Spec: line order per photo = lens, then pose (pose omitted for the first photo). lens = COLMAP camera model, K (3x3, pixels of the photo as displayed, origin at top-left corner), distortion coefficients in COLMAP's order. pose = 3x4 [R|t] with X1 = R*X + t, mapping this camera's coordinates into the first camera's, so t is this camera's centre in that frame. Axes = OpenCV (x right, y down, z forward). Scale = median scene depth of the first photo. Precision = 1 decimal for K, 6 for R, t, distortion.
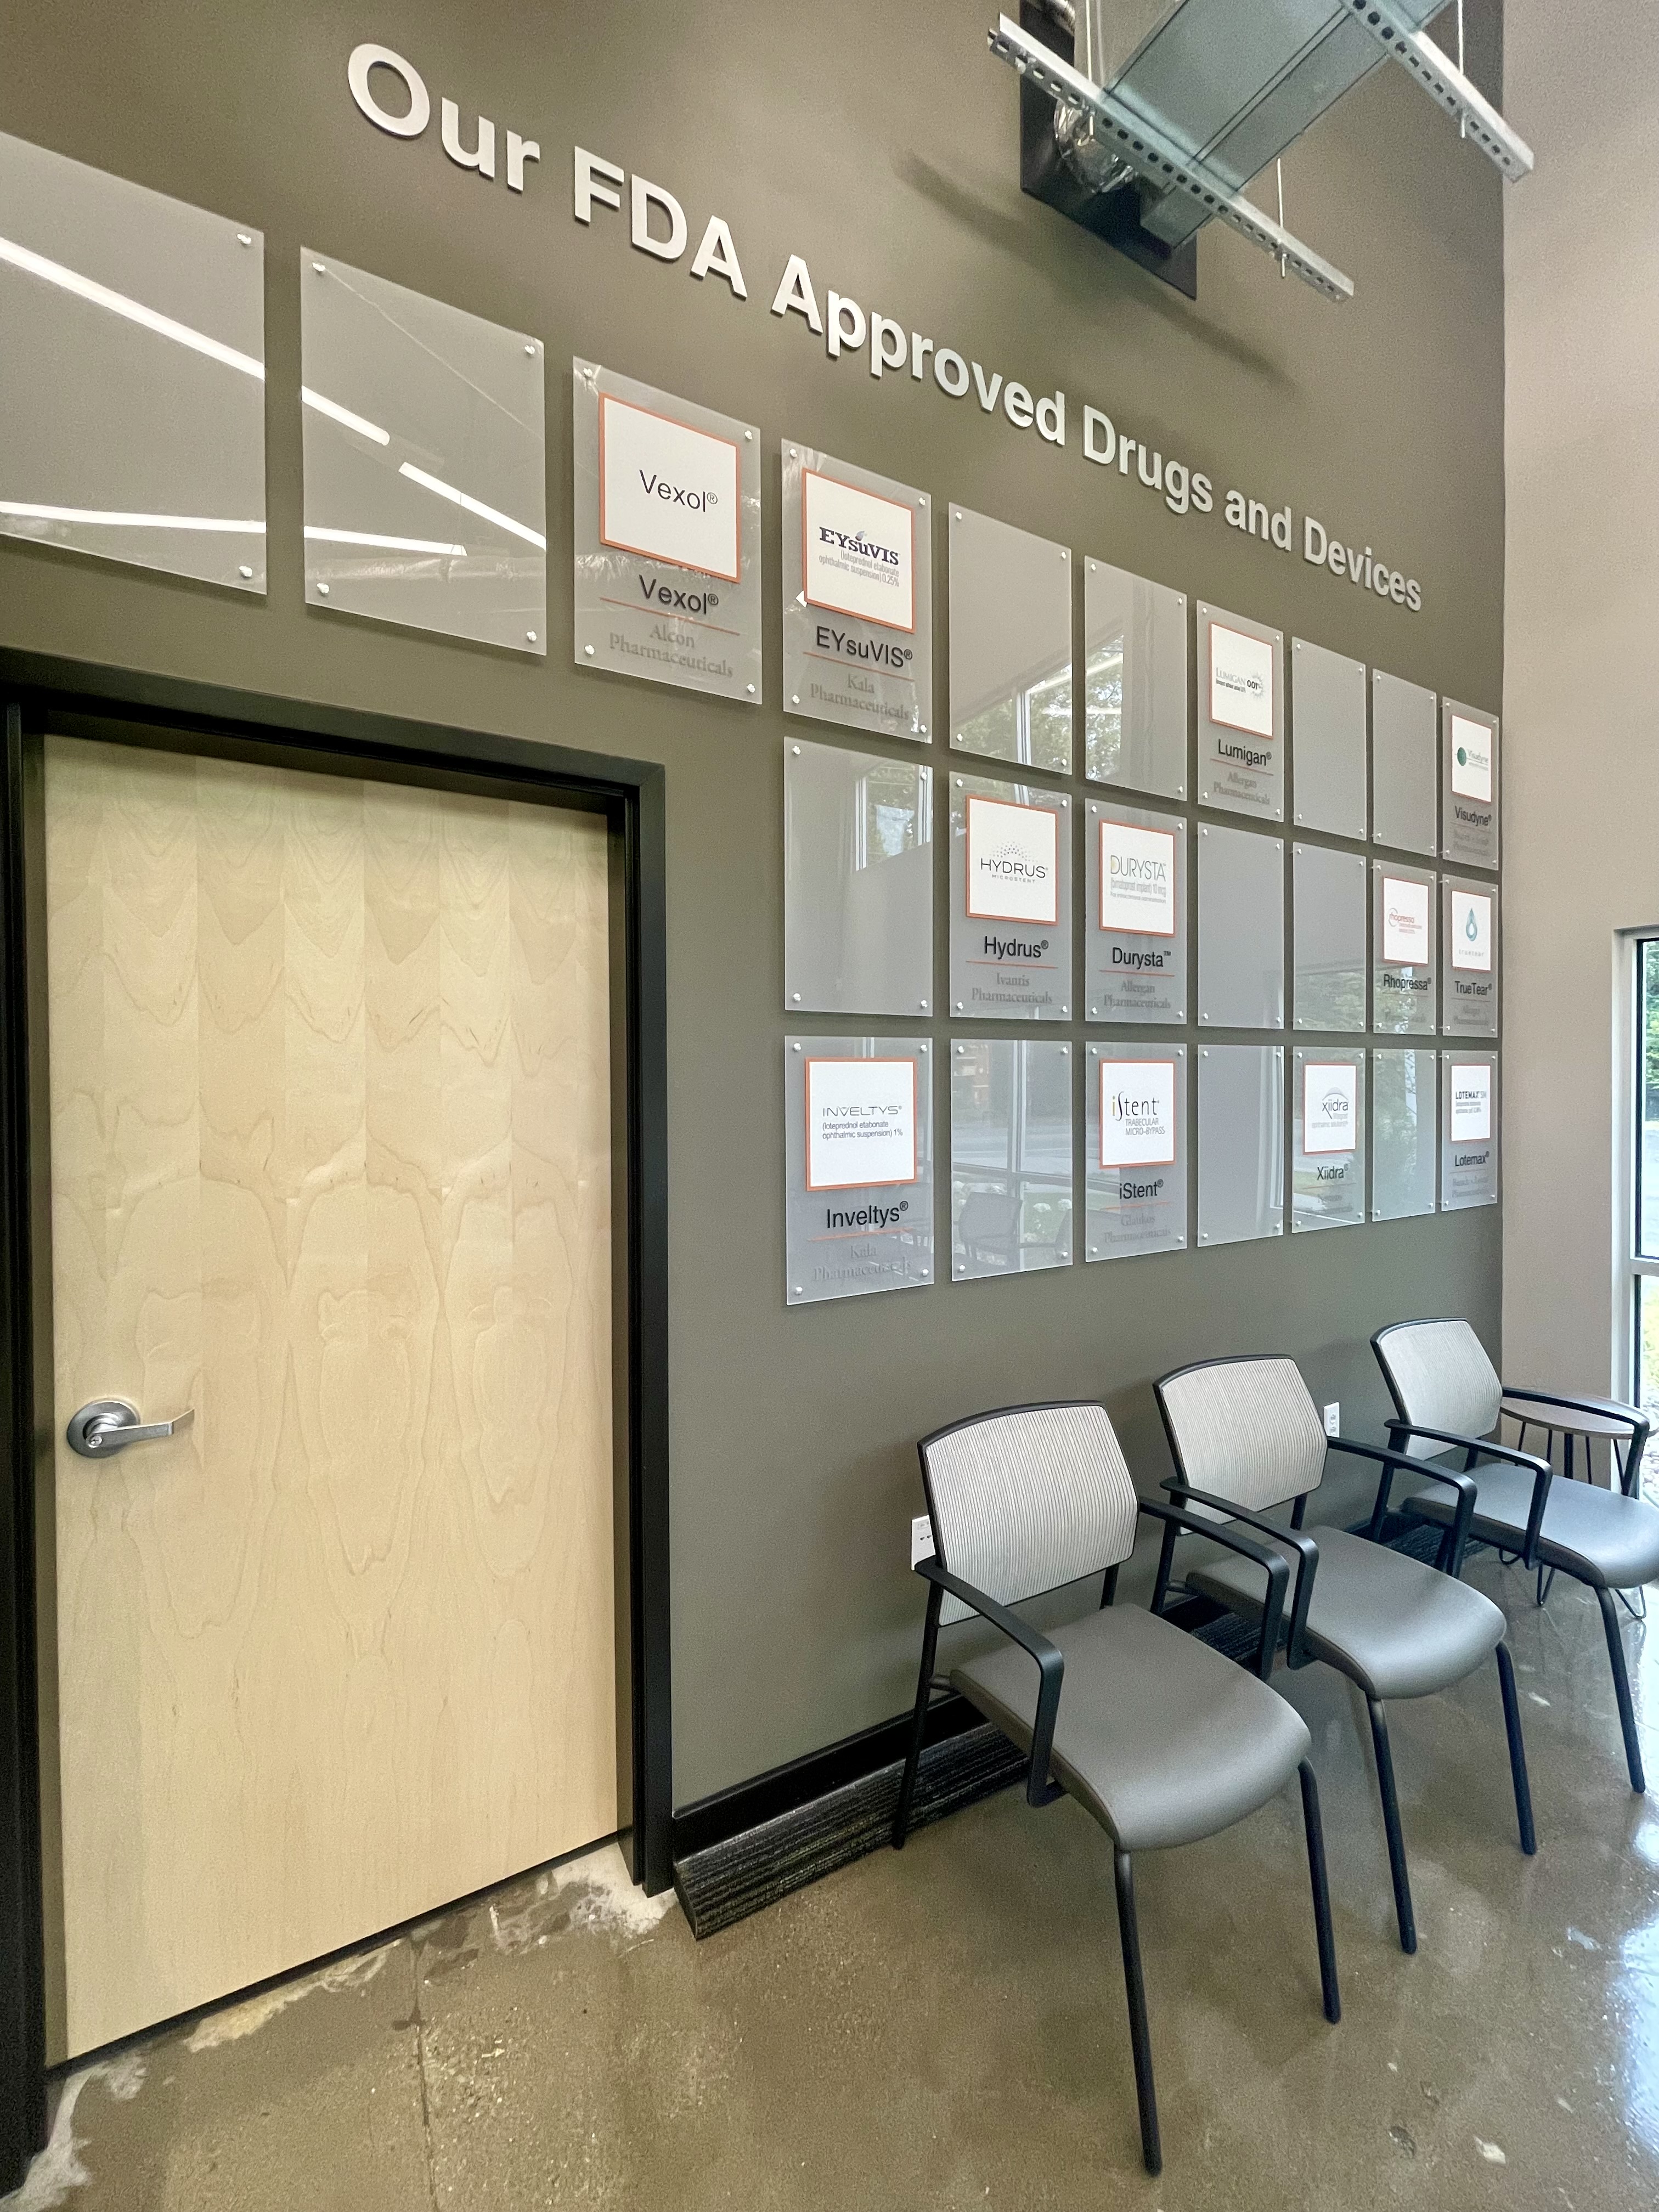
lens RADIAL K [[900.4, 0, 830.2], [0, 900.4, 1097.1], [0, 0, 1]] dist [0.000409, 0.000173]
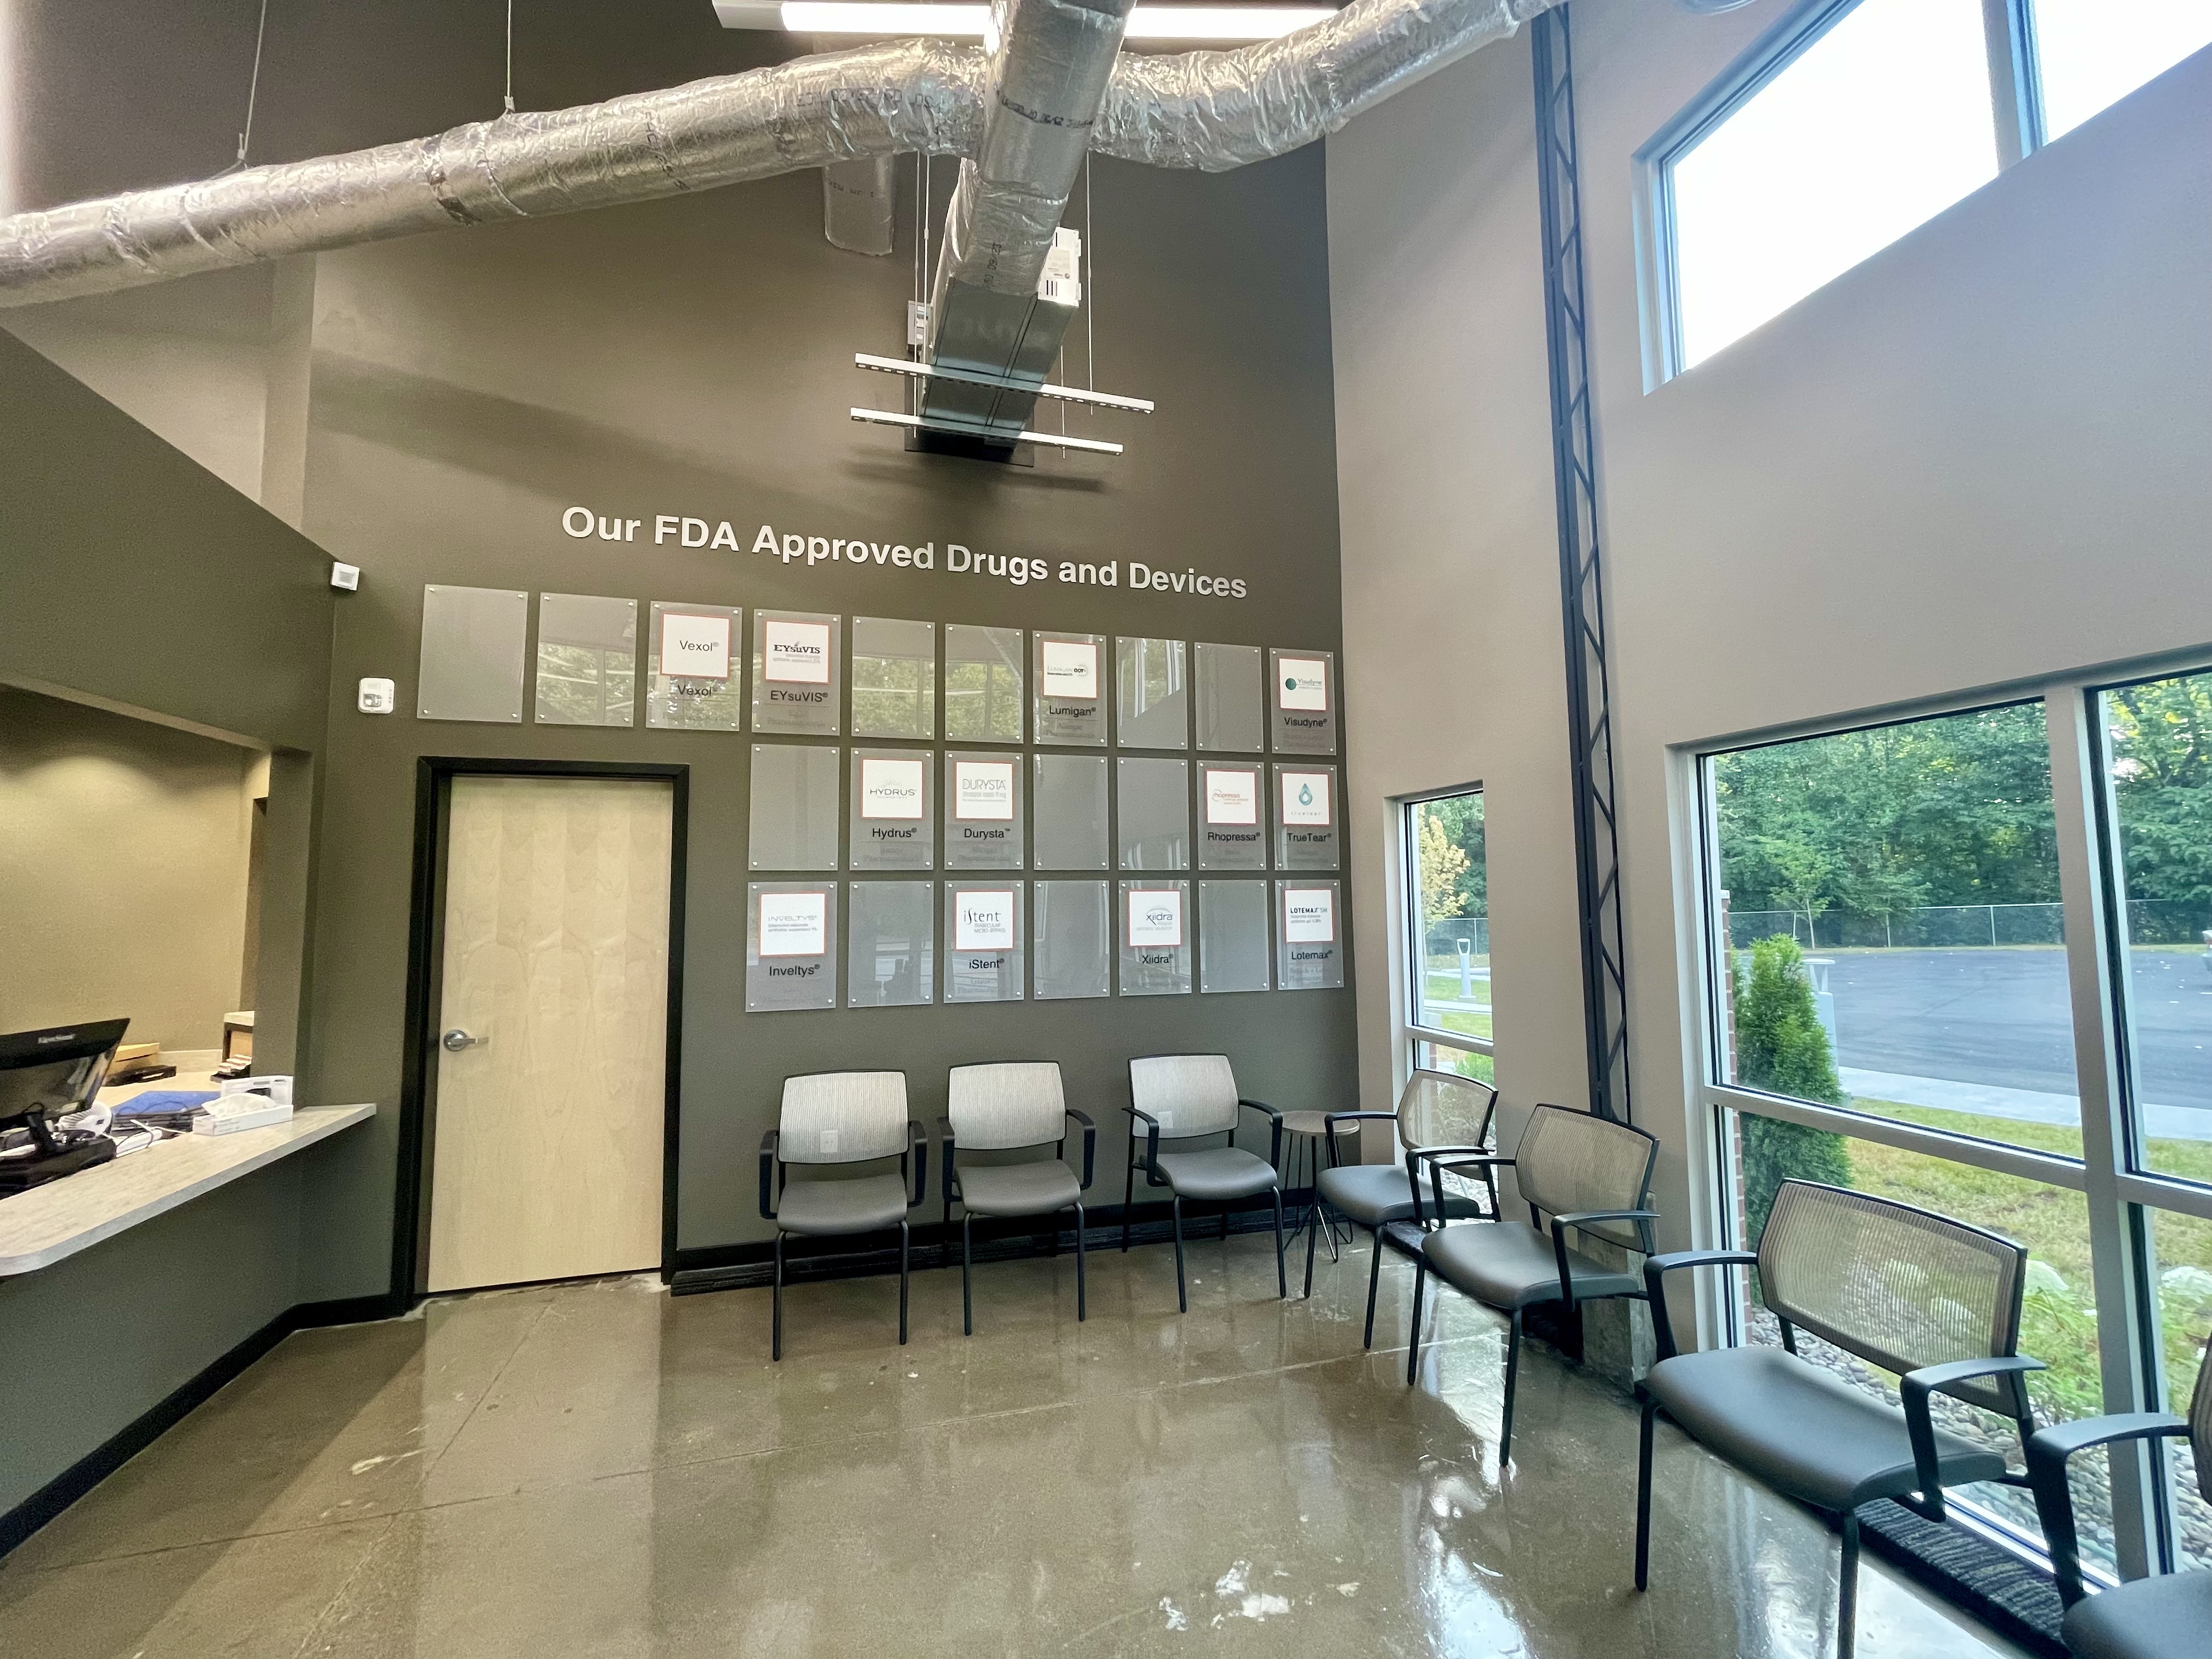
lens RADIAL K [[900.4, 0, 1093.1], [0, 900.4, 830.6], [0, 0, 1]] dist [0.000409, 0.000173]
pose [[0.969441, -0.017661, -0.244689, 1.179695], [-0.003034, 0.996466, -0.083940, -0.013901], [0.245306, 0.082117, 0.965962, -0.805085]]
